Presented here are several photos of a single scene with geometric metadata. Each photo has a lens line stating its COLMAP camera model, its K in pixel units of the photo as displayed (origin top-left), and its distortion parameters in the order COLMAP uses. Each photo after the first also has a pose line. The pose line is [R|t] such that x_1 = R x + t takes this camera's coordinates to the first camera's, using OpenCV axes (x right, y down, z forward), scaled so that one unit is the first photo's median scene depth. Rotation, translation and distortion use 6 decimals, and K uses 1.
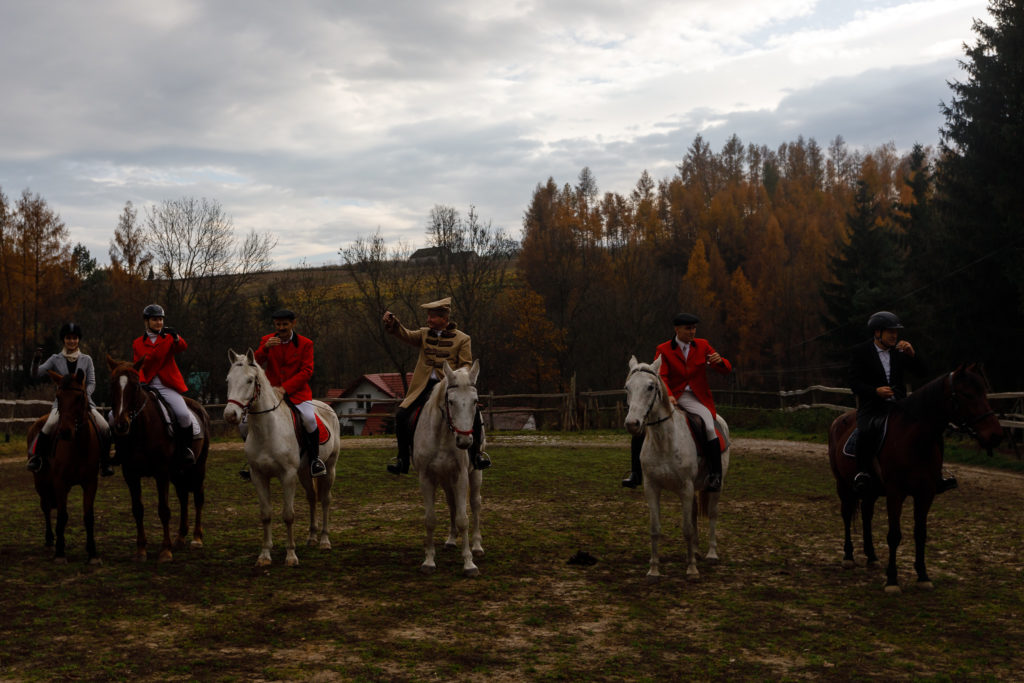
lens RADIAL K [[1094.6, 0, 464.6], [0, 1094.6, 324.8], [0, 0, 1]] dist [-0.012526, 0.012347]
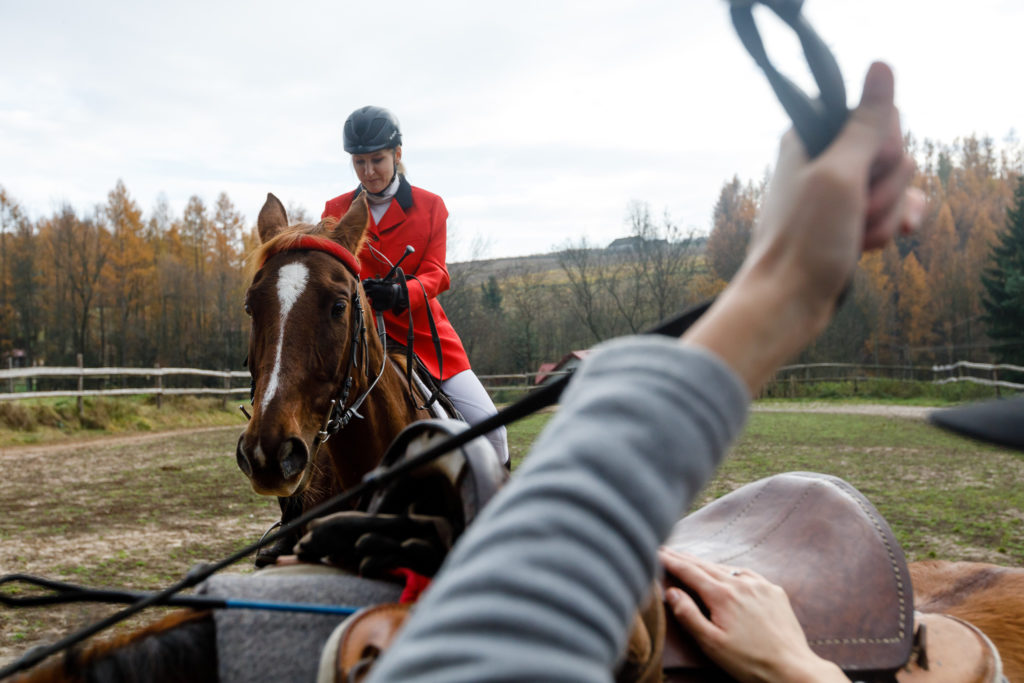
lens RADIAL K [[996.0, 0, 498.1], [0, 996.0, 333.3], [0, 0, 1]] dist [-0.014915, 0.010175]
pose [[0.987656, -0.004879, -0.156564, -0.003394], [0.009477, 0.999545, 0.028633, -0.004437], [0.156353, -0.029764, 0.987253, -0.056694]]
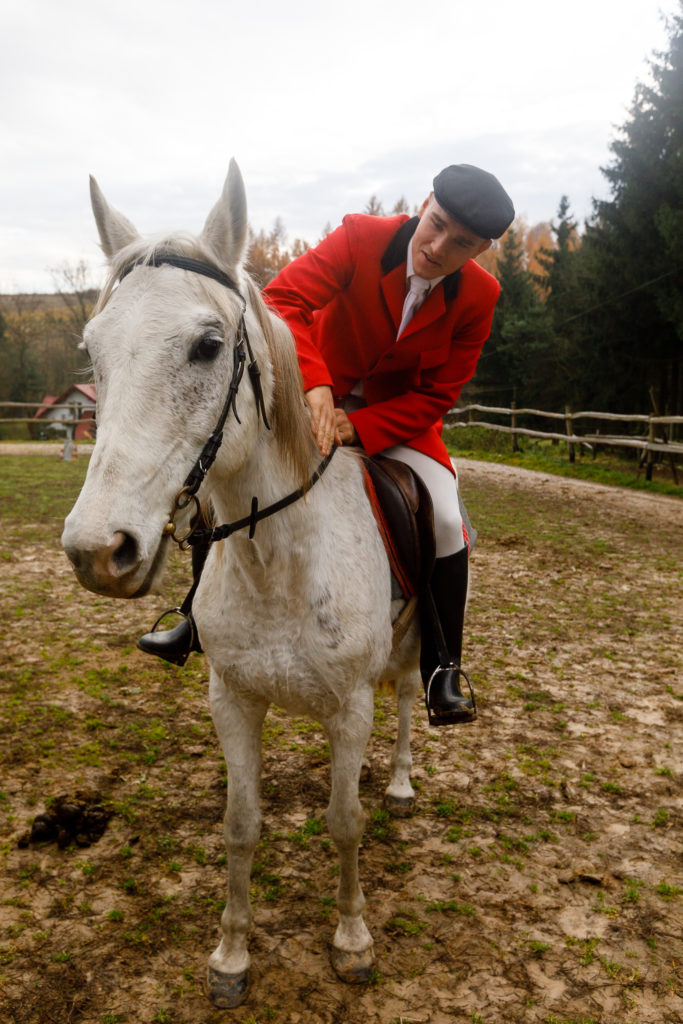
lens RADIAL K [[836.5, 0, 341.5], [0, 836.5, 512.0], [0, 0, 1]] dist [0.000424, 0.003987]
pose [[0.982502, 0.007114, 0.186119, 0.016045], [-0.041482, 0.982530, 0.181420, 0.005755], [-0.181577, -0.185966, 0.965633, 0.080700]]
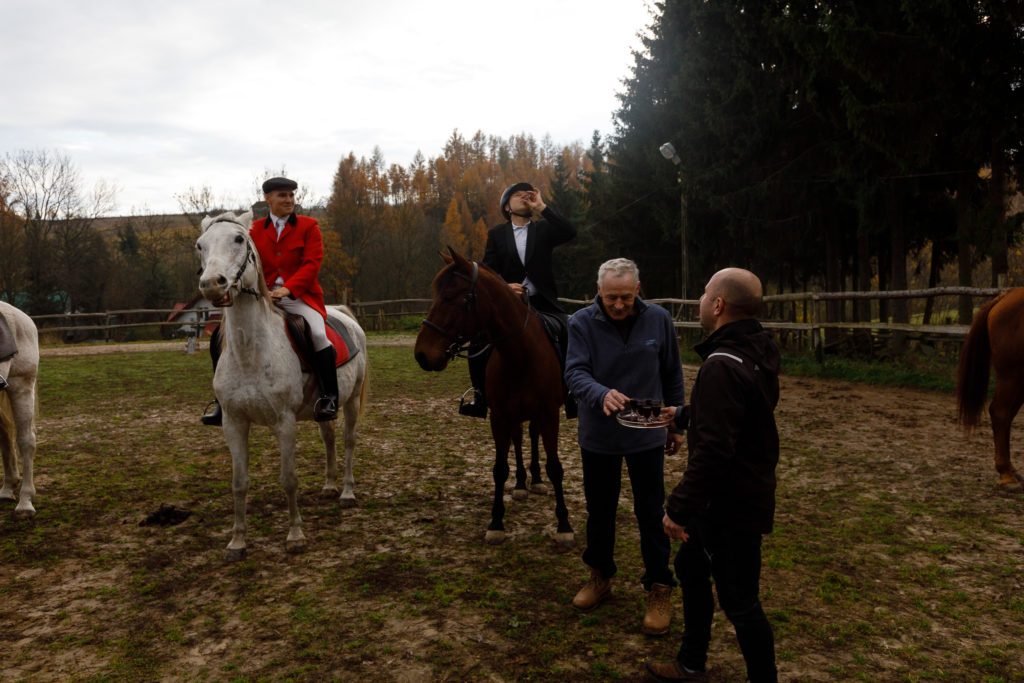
lens RADIAL K [[721.7, 0, 512.0], [0, 721.7, 341.5], [0, 0, 1]] dist [0.008092, -0.003069]
pose [[0.960964, -0.023015, 0.275713, 0.022264], [-0.008005, 0.993804, 0.110857, 0.004422], [-0.276556, -0.108737, 0.954826, 0.052949]]
